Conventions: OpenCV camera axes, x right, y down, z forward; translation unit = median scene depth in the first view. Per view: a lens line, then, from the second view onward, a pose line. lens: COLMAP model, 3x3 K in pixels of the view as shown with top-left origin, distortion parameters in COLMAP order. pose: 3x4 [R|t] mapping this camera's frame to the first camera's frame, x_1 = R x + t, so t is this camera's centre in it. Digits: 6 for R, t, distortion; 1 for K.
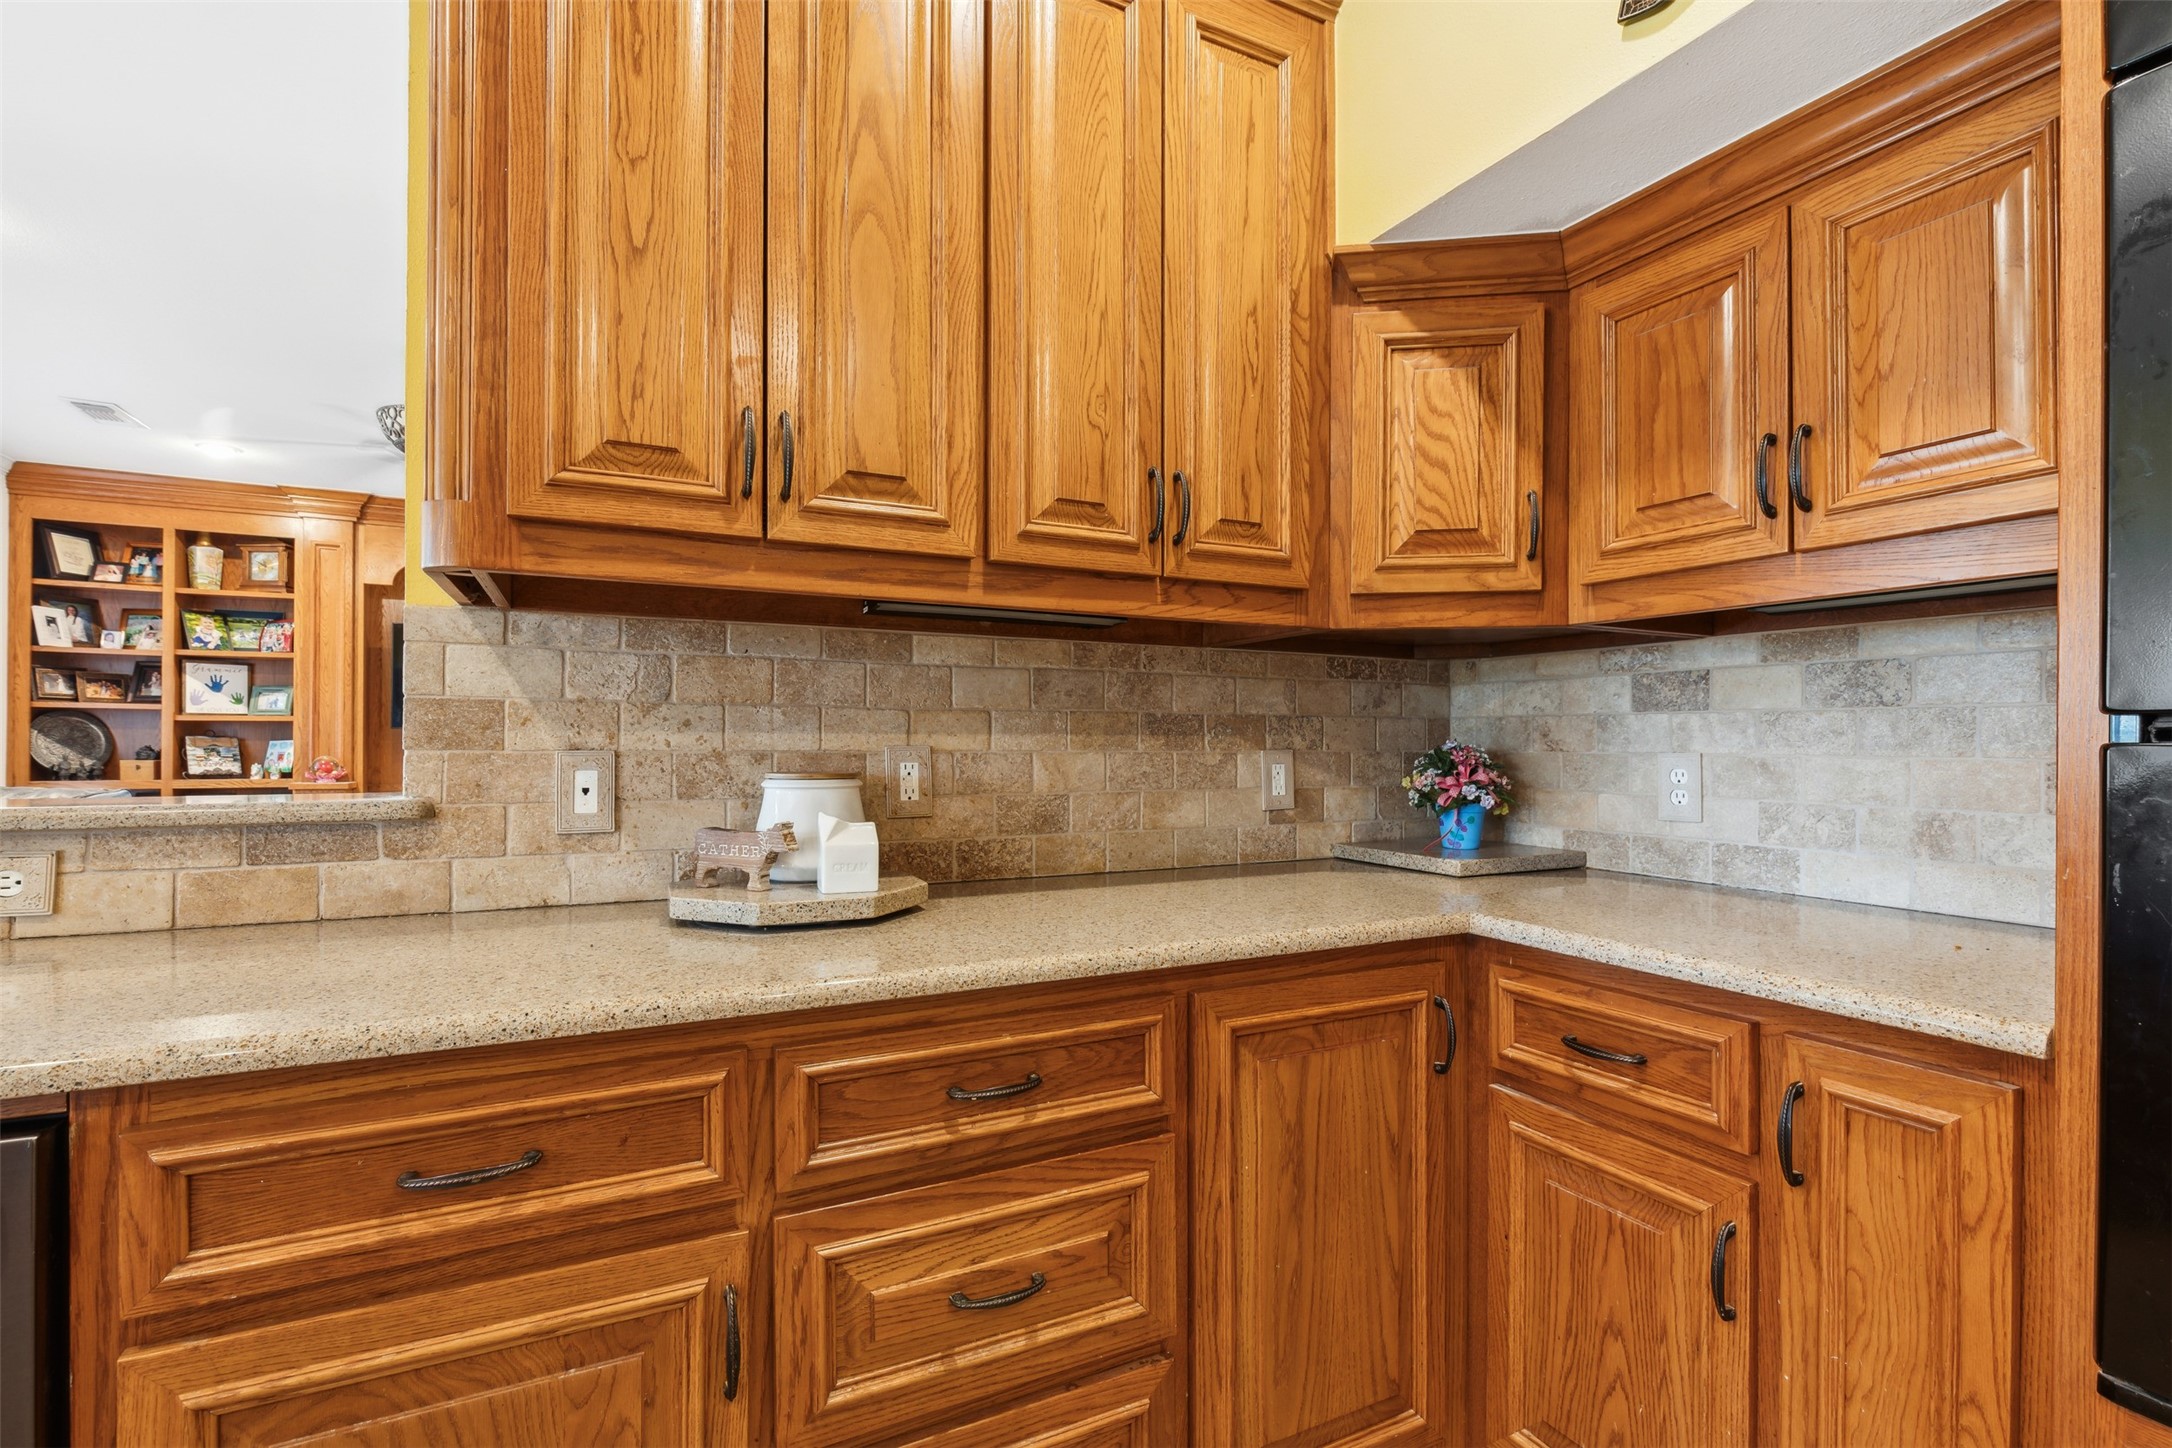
lens RADIAL K [[993.6, 0, 1093.4], [0, 993.6, 756.9], [0, 0, 1]] dist [-0.003580, 0.000993]
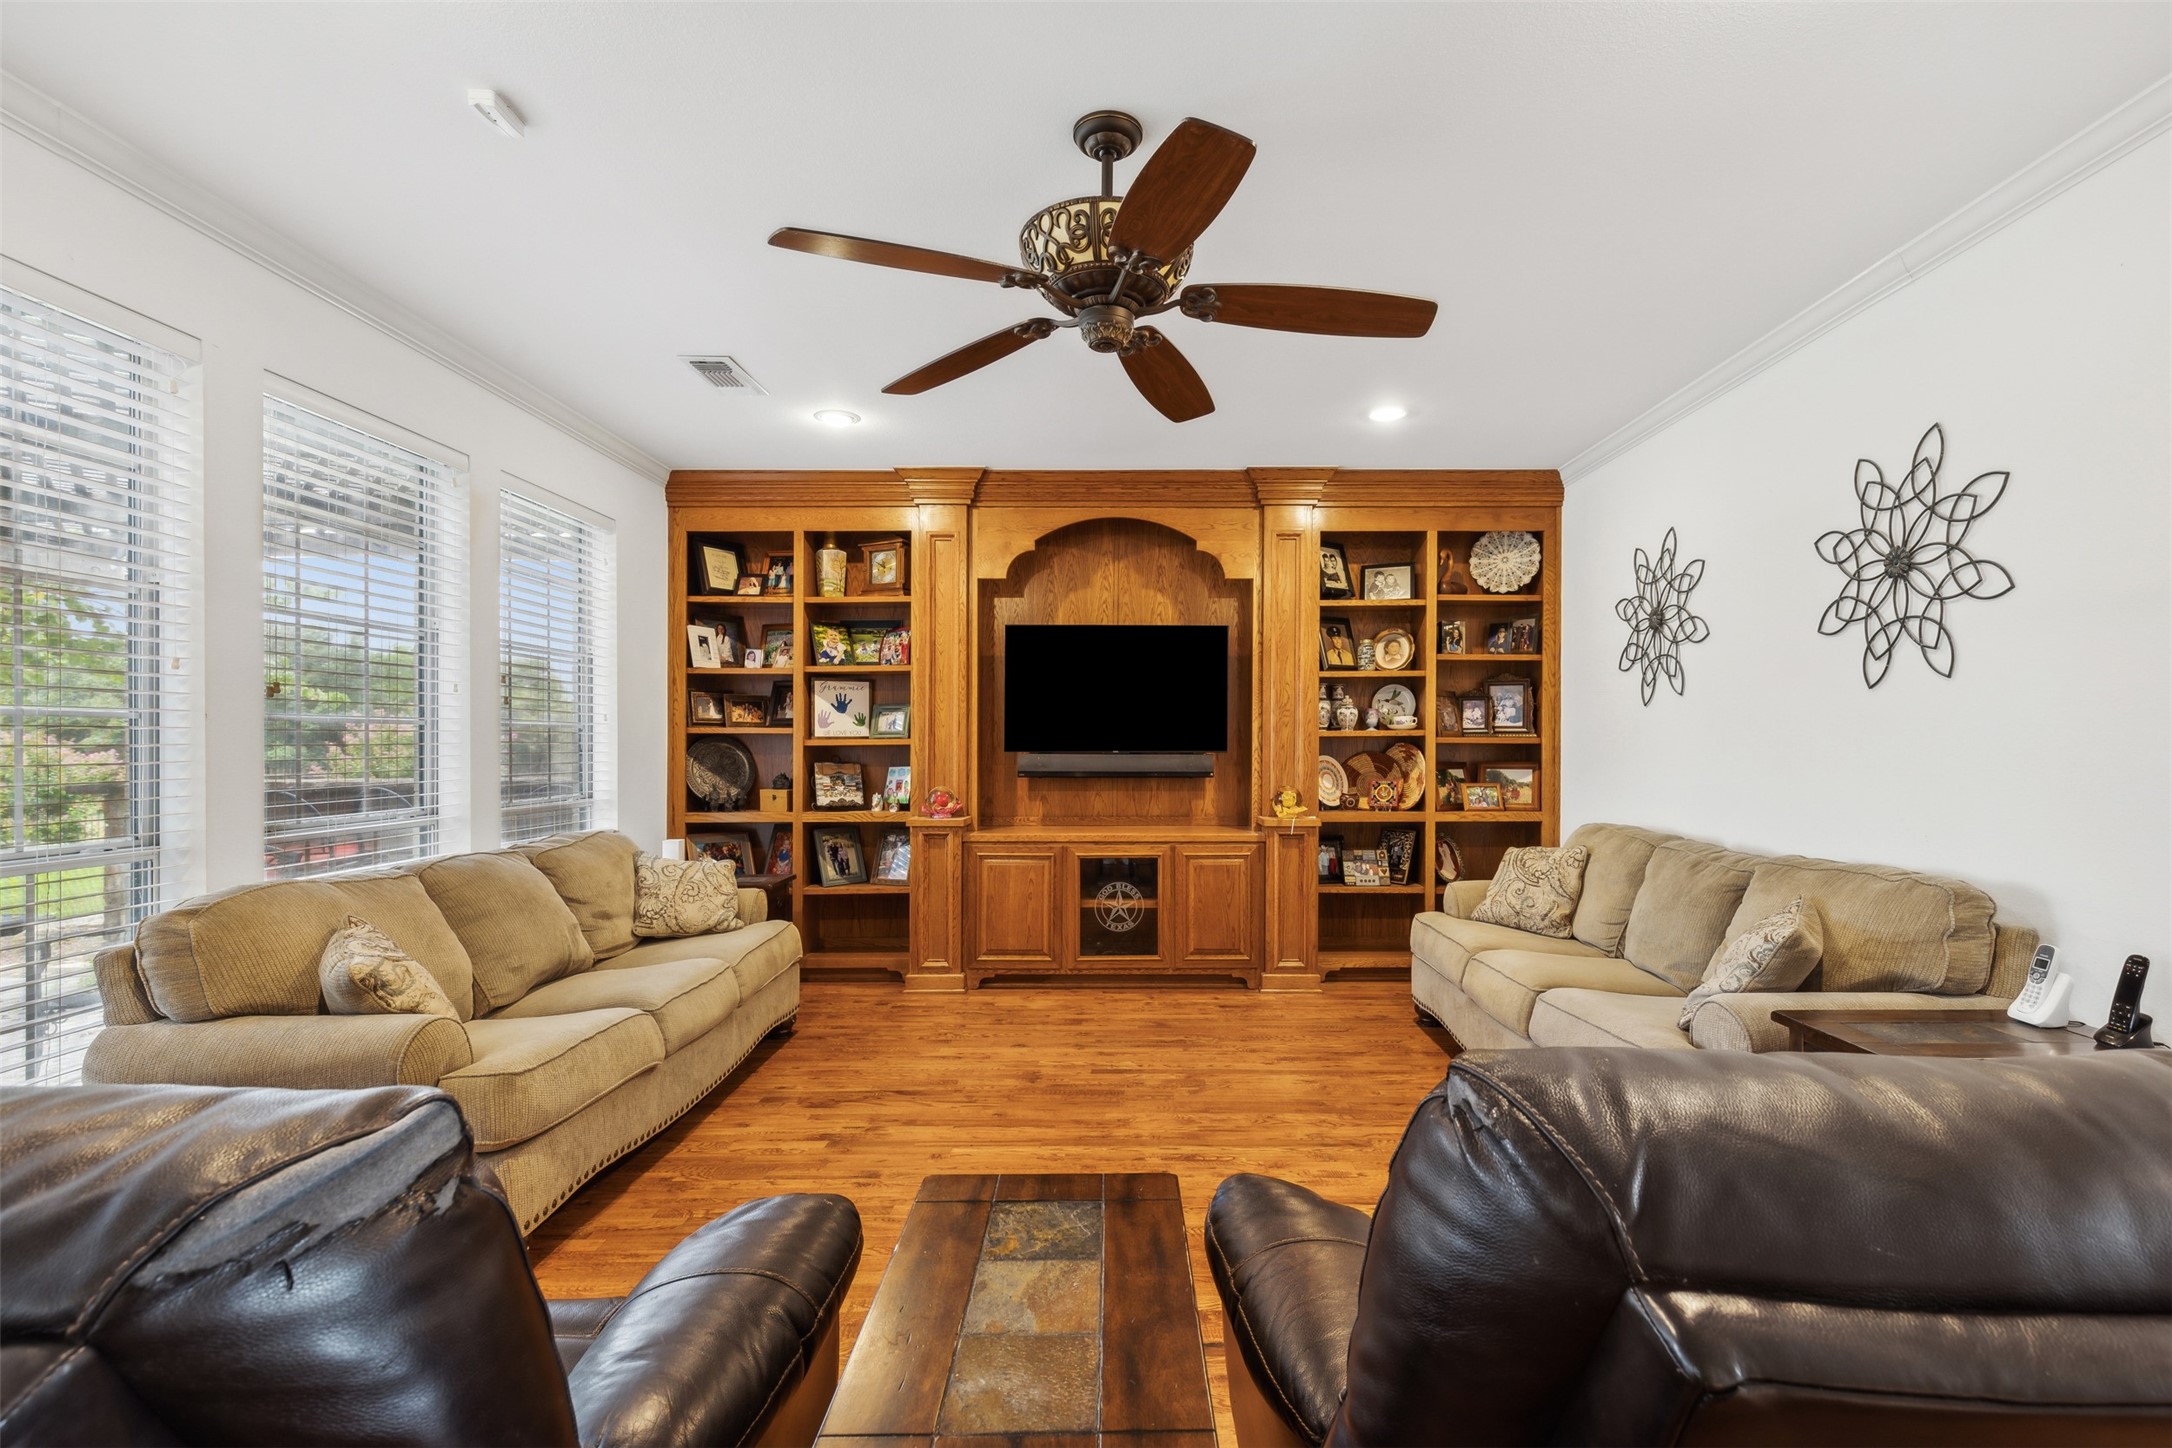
lens RADIAL K [[993.6, 0, 1125.7], [0, 993.6, 759.3], [0, 0, 1]] dist [-0.003580, 0.000993]
pose [[0.892838, 0.000281, -0.450378, -0.749891], [0.001231, 0.999995, 0.003065, -0.076296], [0.450376, -0.003291, 0.892833, 0.935845]]
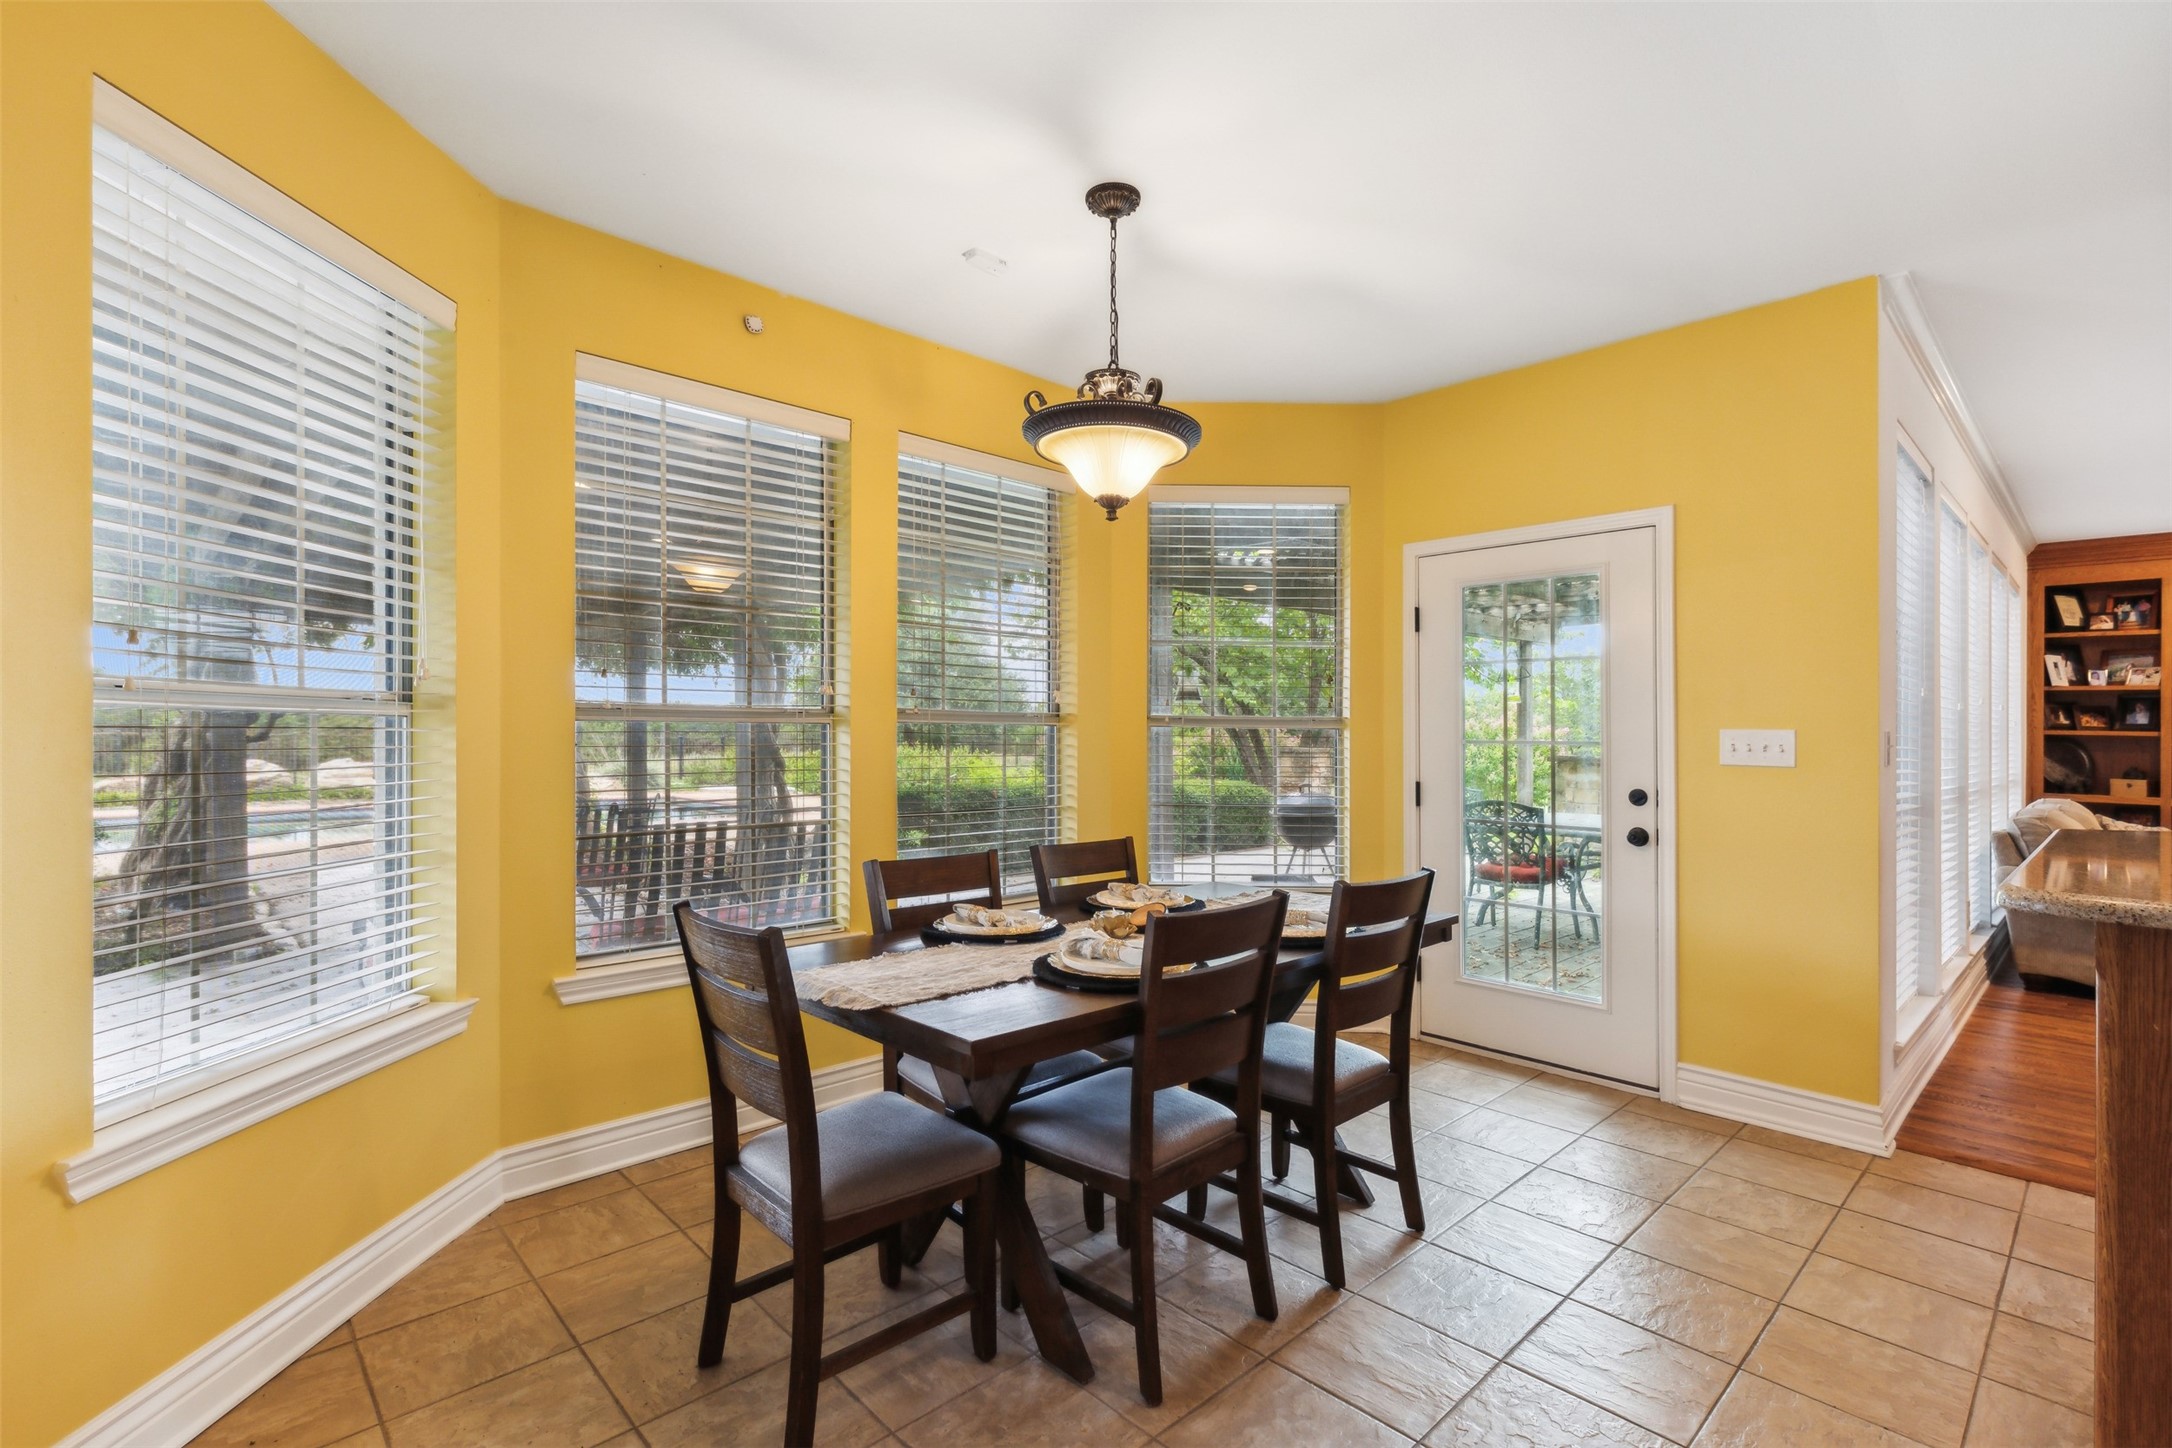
lens RADIAL K [[993.6, 0, 1080.4], [0, 993.6, 716.3], [0, 0, 1]] dist [-0.003580, 0.000993]
pose [[0.284206, -0.015387, -0.958640, -0.552550], [-0.025874, 0.999384, -0.023712, -0.031951], [0.958414, 0.031543, 0.283633, -1.460968]]
